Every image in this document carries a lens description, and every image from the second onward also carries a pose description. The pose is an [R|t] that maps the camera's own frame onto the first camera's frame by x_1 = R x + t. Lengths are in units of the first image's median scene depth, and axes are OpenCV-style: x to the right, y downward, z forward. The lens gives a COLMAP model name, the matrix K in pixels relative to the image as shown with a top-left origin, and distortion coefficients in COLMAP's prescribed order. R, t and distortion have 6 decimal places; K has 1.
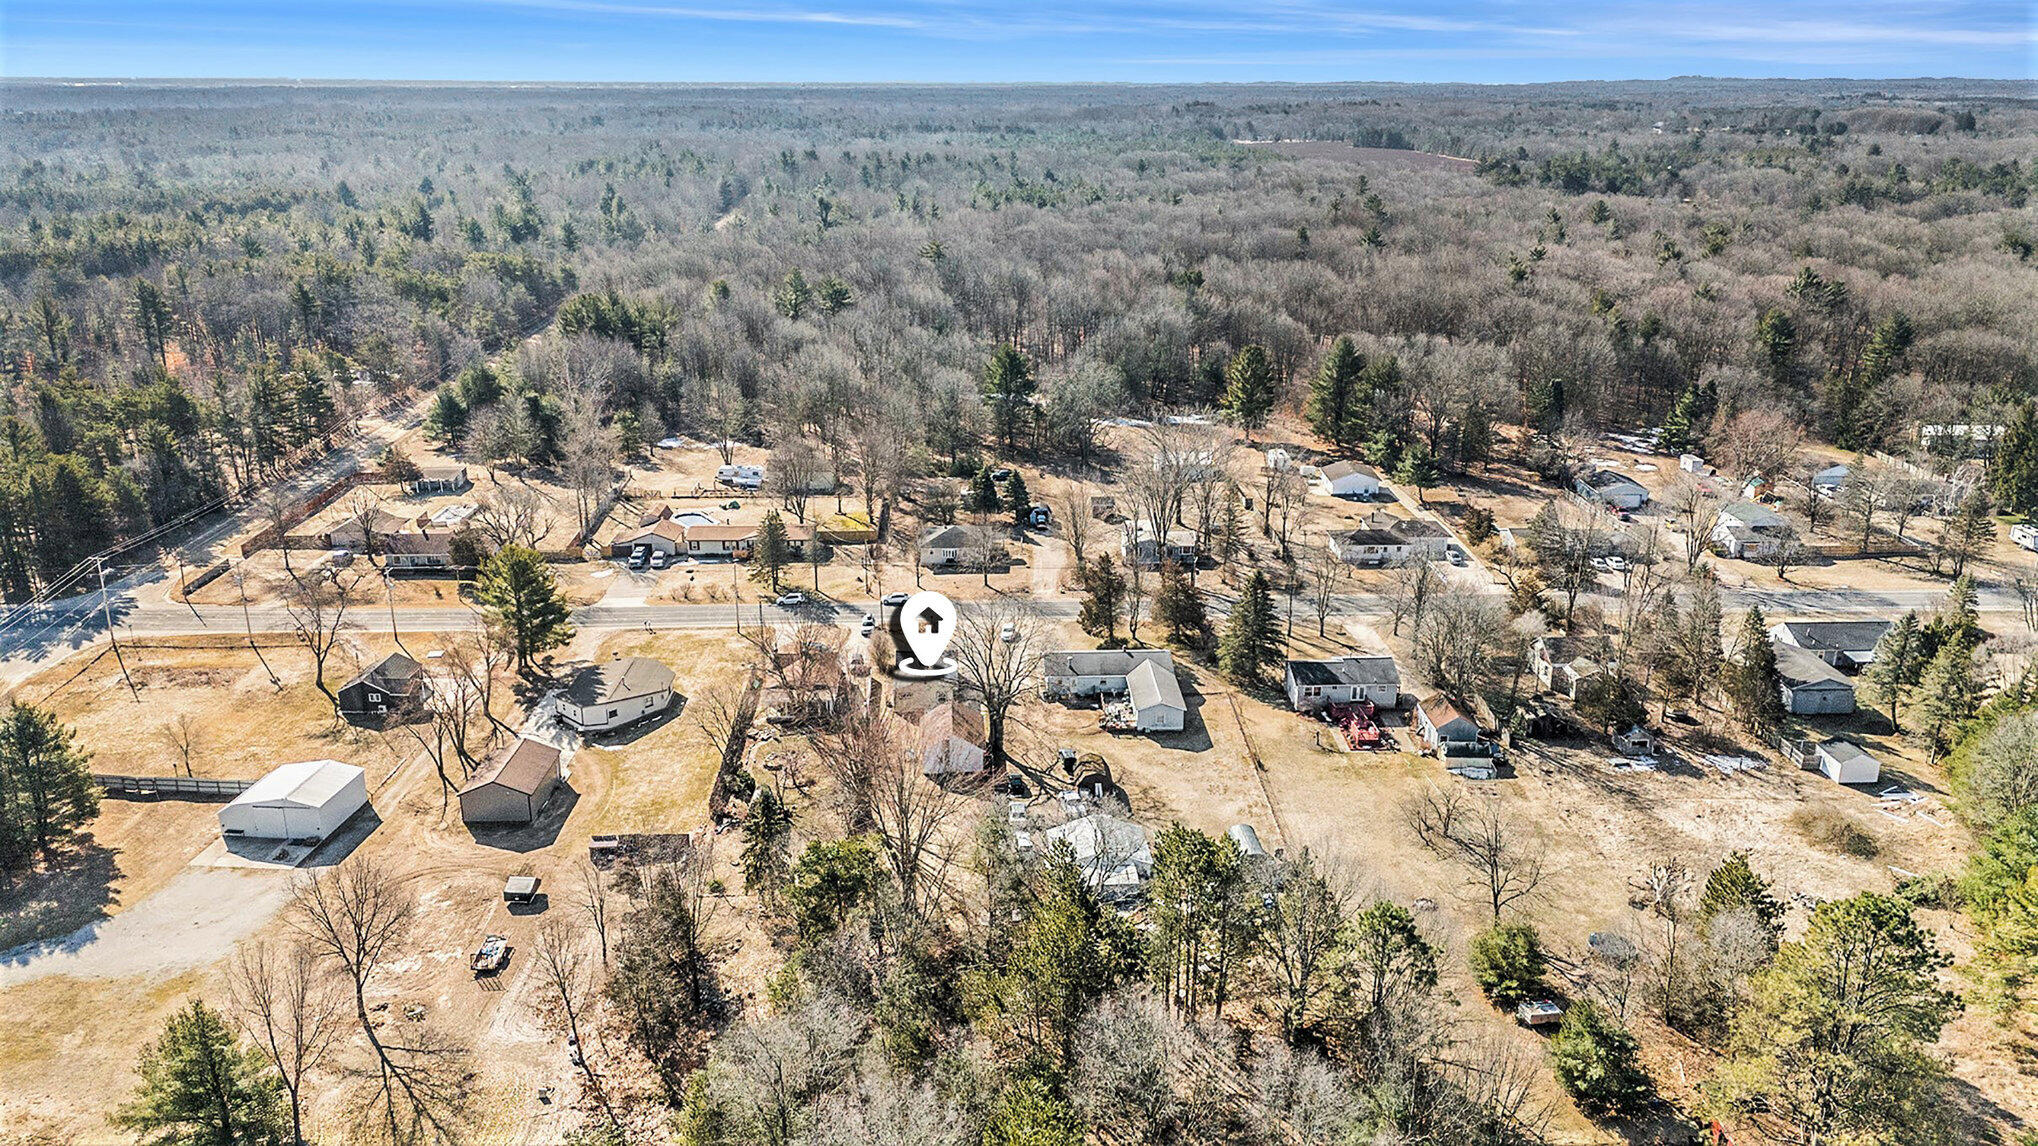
lens RADIAL K [[1482.7, 0, 1019.0], [0, 1482.7, 573.0], [0, 0, 1]] dist [0.113589, -0.157211]
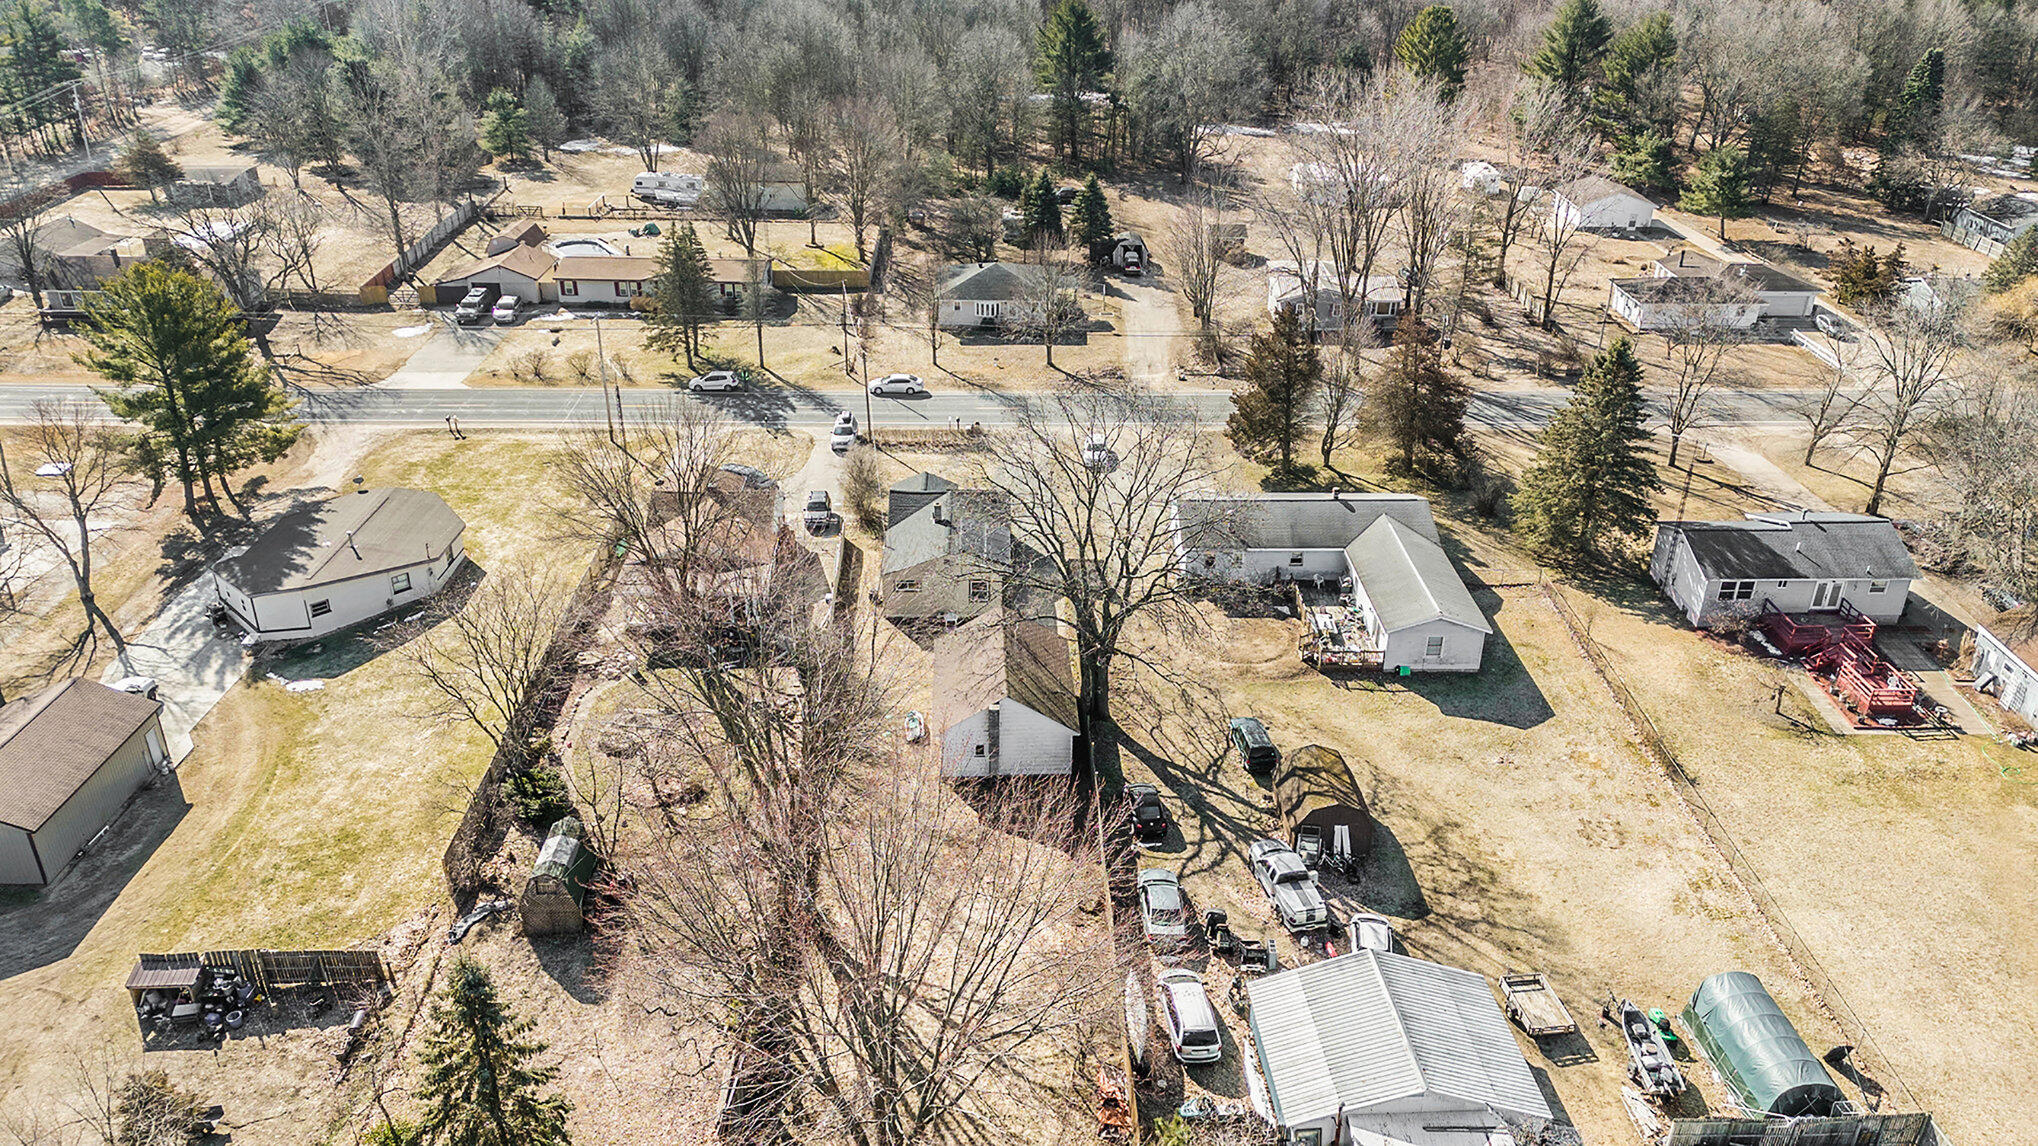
lens RADIAL K [[1482.7, 0, 1019.0], [0, 1482.7, 573.0], [0, 0, 1]] dist [0.113589, -0.157211]
pose [[0.999772, 0.018748, -0.010265, -0.027962], [-0.017036, 0.988990, 0.146995, 0.003921], [0.012908, -0.146787, 0.989084, 0.421106]]
